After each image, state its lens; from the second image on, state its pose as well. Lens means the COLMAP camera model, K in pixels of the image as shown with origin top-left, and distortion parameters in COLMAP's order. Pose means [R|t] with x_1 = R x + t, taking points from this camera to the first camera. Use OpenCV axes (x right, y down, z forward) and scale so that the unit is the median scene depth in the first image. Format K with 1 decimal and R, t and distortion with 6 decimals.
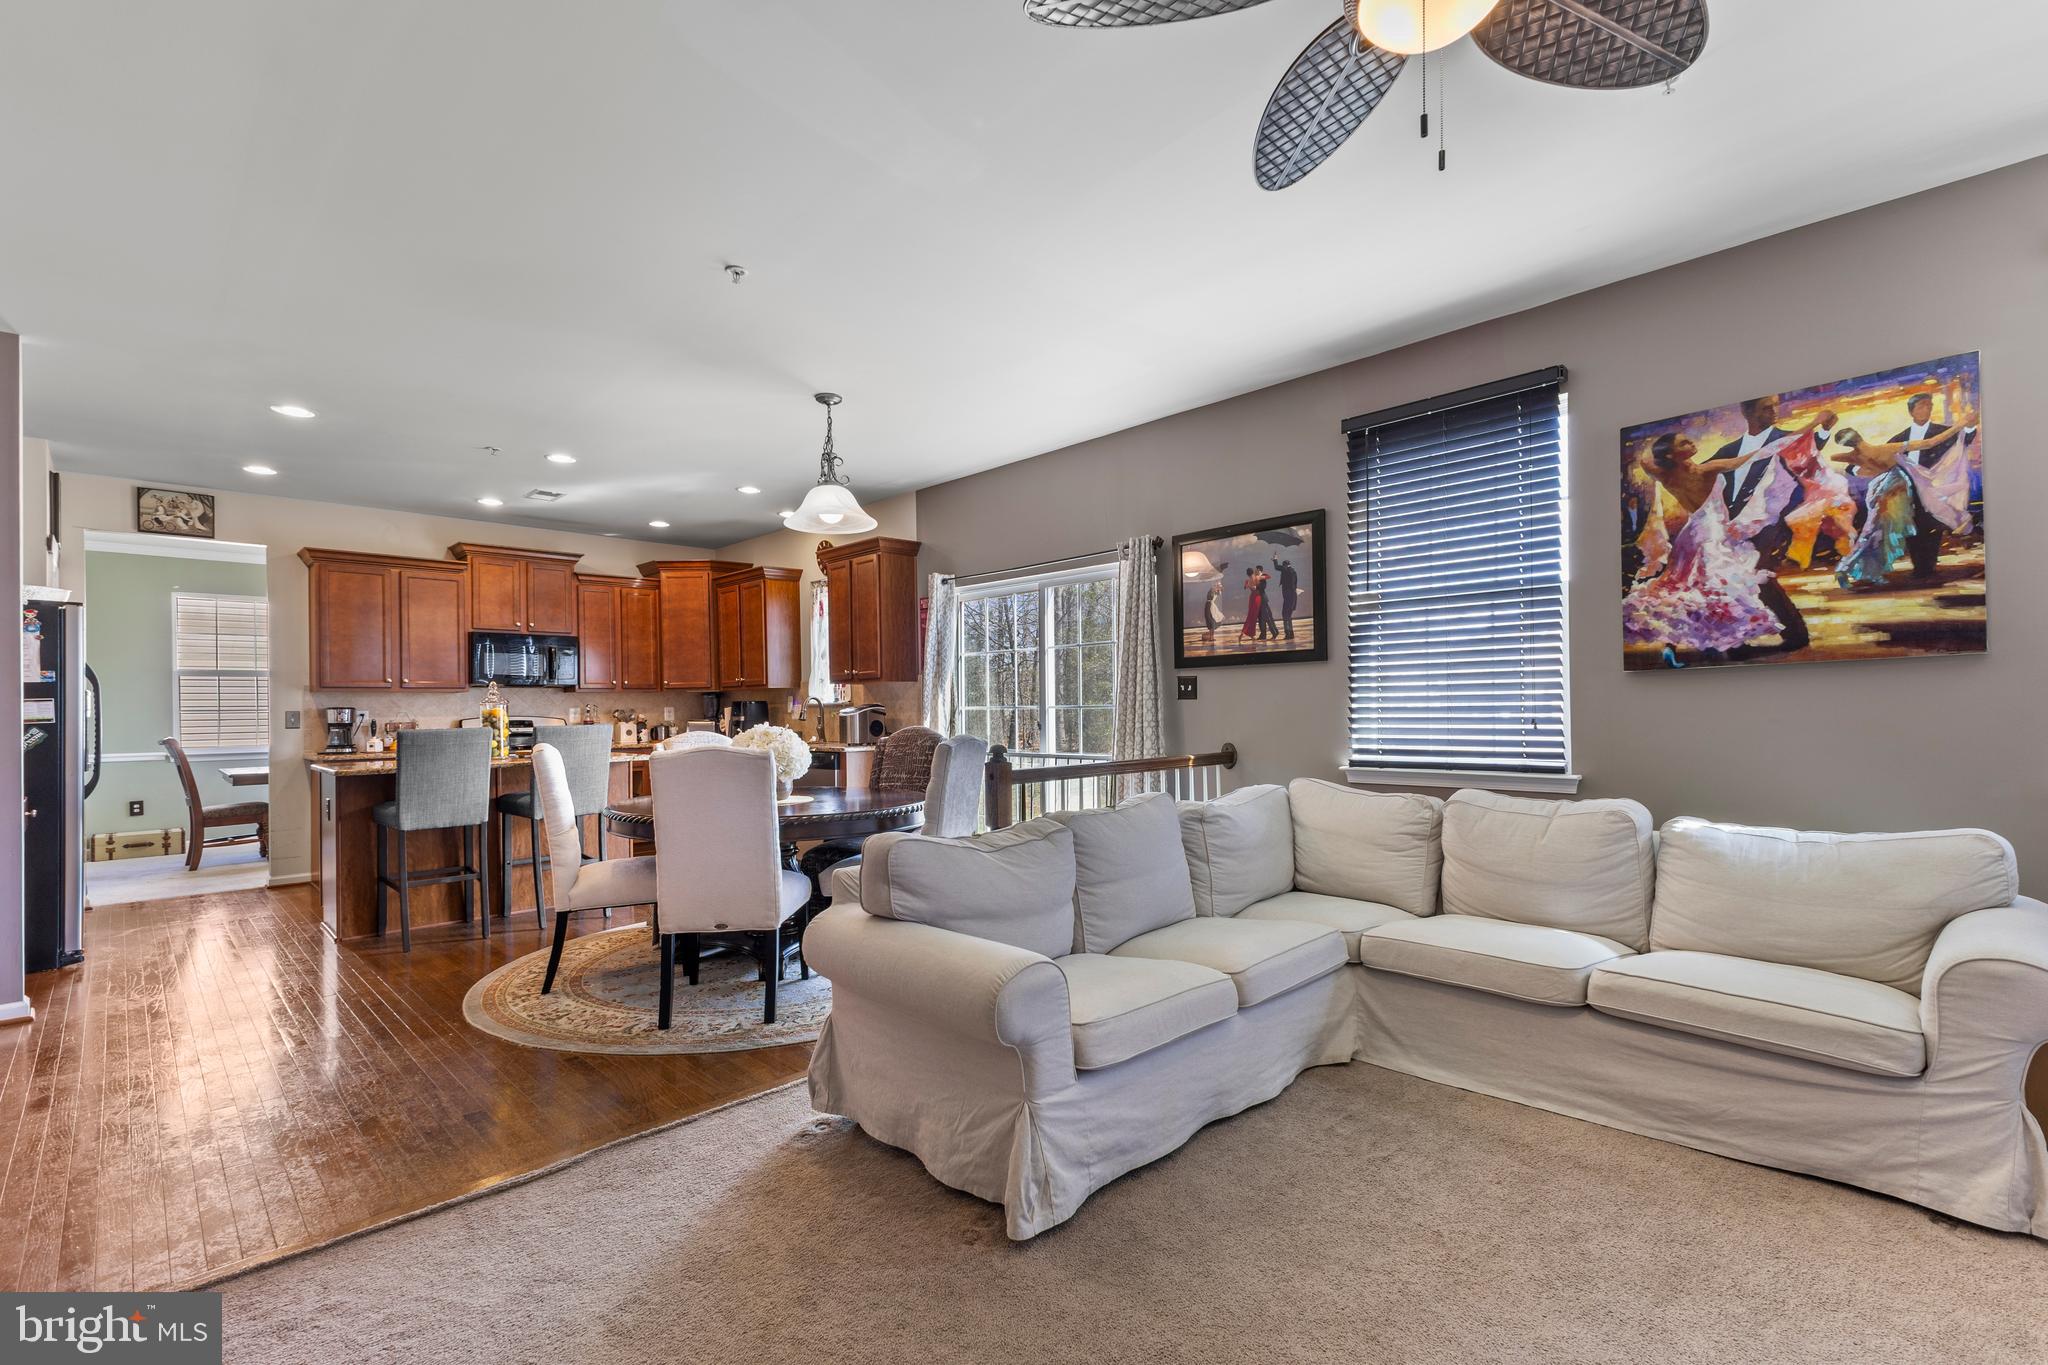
lens RADIAL K [[908.6, 0, 1028.4], [0, 908.6, 704.2], [0, 0, 1]] dist [0.017837, -0.000161]
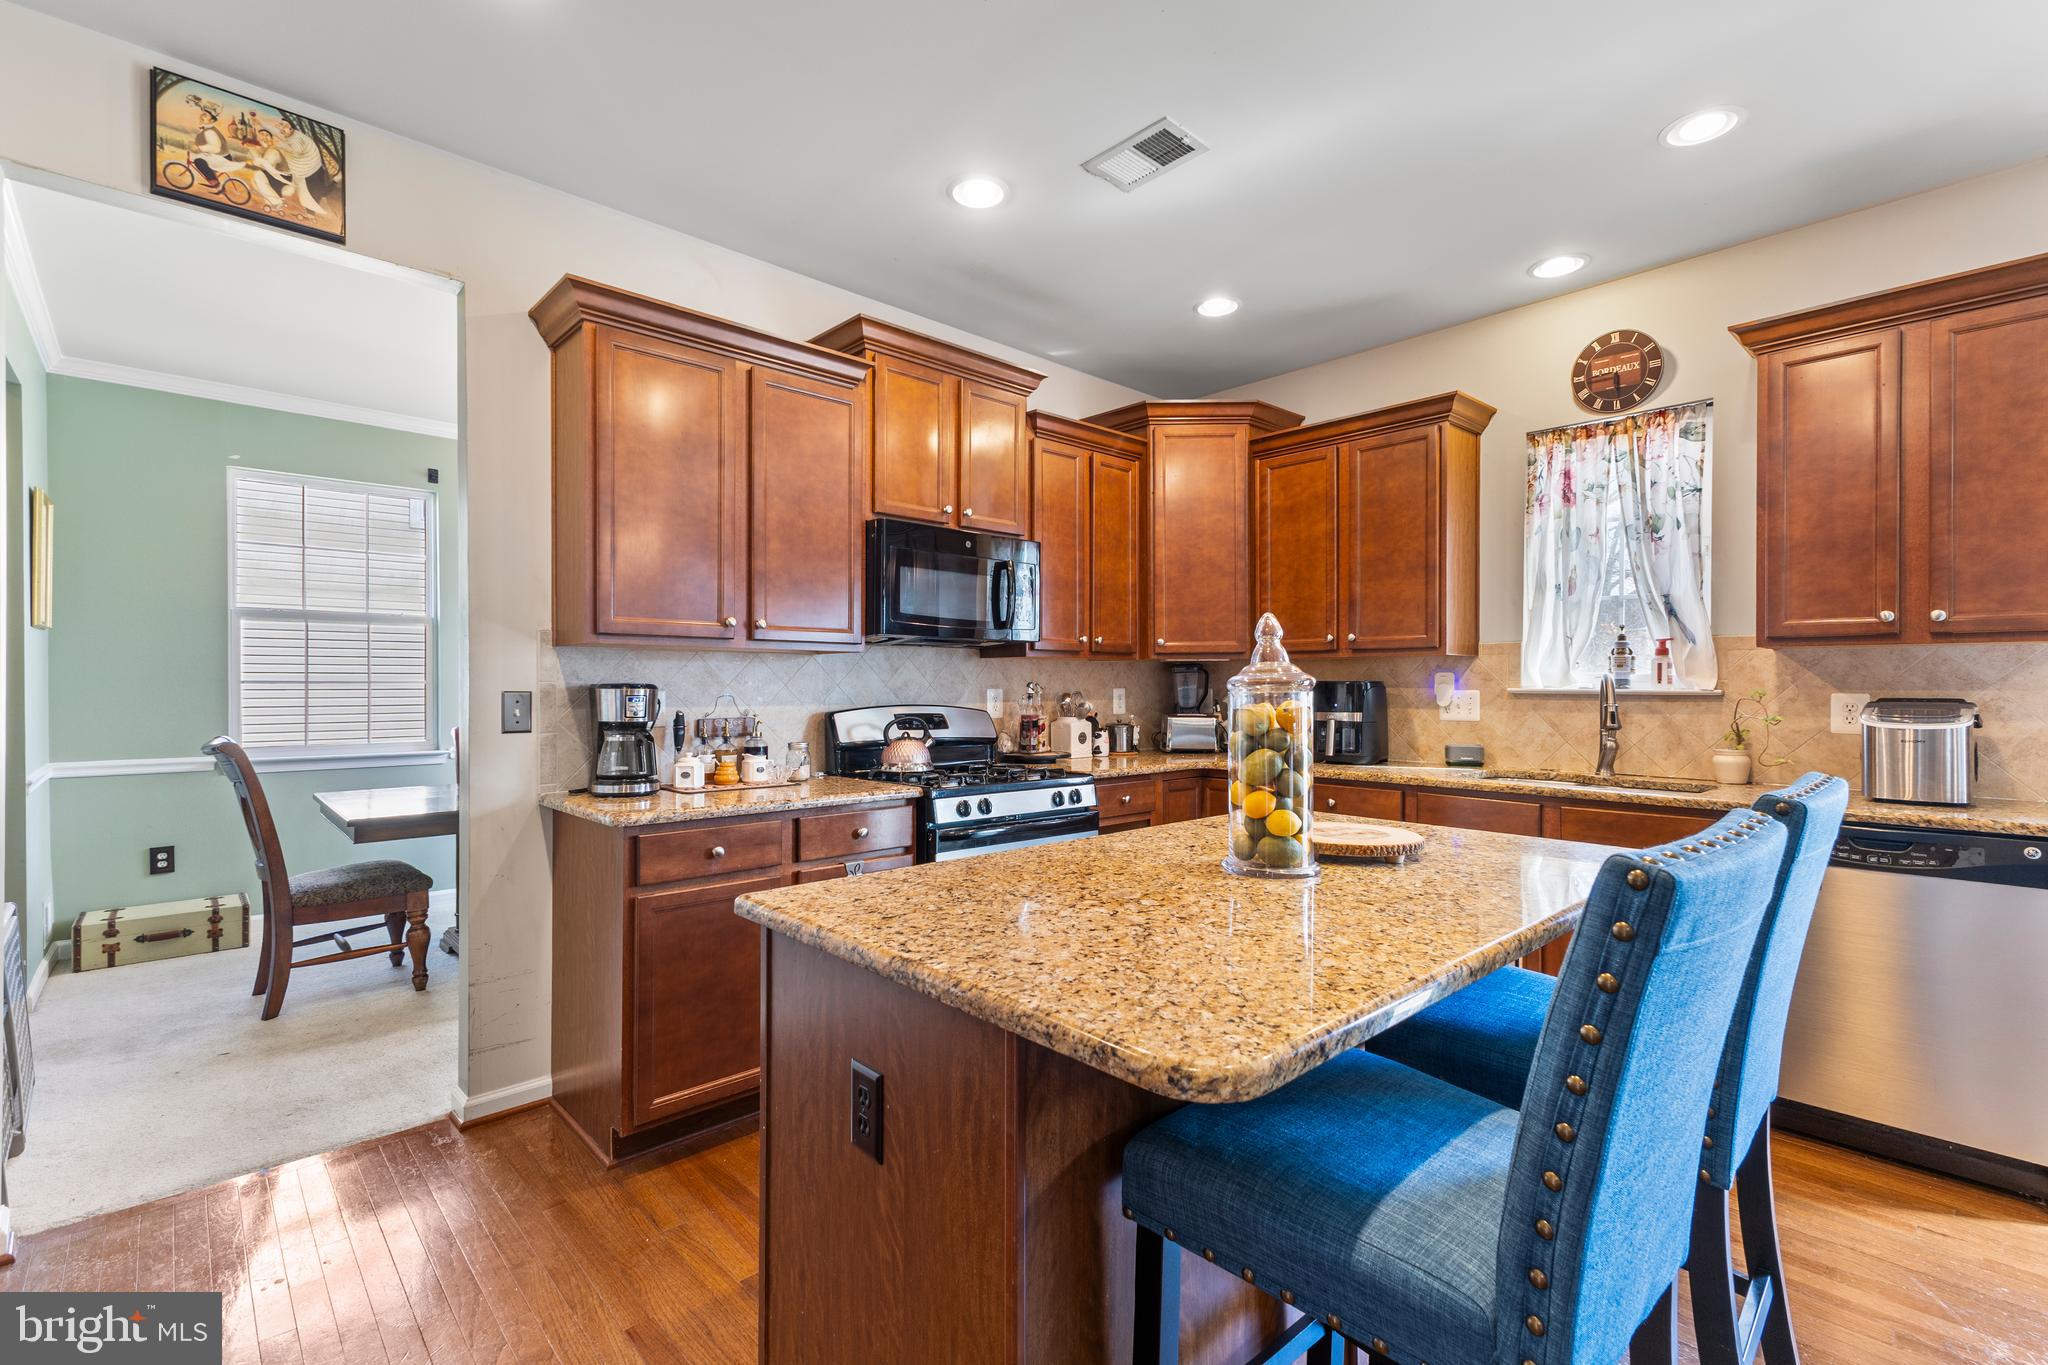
lens RADIAL K [[916.9, 0, 1029.5], [0, 916.9, 690.6], [0, 0, 1]] dist [0.017218, -0.000189]
pose [[0.999464, 0.017690, -0.027528, -0.840507], [-0.017367, 0.999778, 0.011956, -0.002650], [0.027733, -0.011472, 0.999550, 0.889117]]
